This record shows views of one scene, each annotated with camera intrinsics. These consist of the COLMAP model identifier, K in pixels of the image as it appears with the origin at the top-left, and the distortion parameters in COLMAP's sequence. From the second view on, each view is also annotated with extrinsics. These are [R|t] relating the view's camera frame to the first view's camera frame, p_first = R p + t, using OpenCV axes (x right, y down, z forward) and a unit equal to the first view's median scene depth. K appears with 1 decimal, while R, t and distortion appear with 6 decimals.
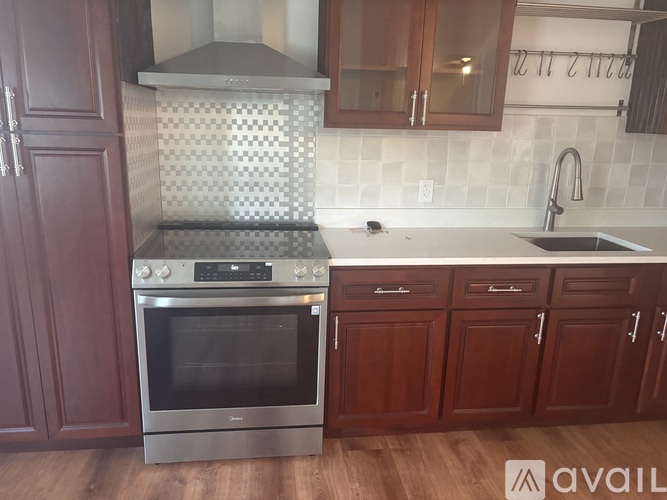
lens RADIAL K [[502.9, 0, 333.4], [0, 502.9, 253.8], [0, 0, 1]] dist [0.071919, -0.073977]
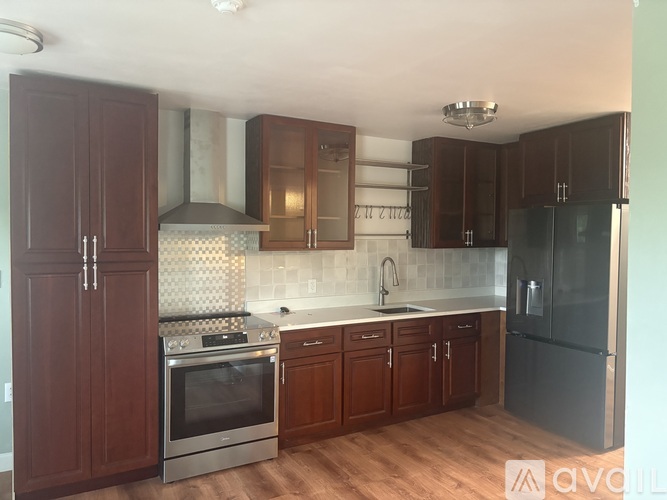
lens RADIAL K [[502.9, 0, 333.4], [0, 502.9, 253.8], [0, 0, 1]] dist [0.071919, -0.073977]
pose [[0.924325, -0.037626, 0.379746, -0.379413], [0.117385, 0.974912, -0.189124, 0.090882], [-0.363103, 0.219389, 0.905552, -0.527625]]
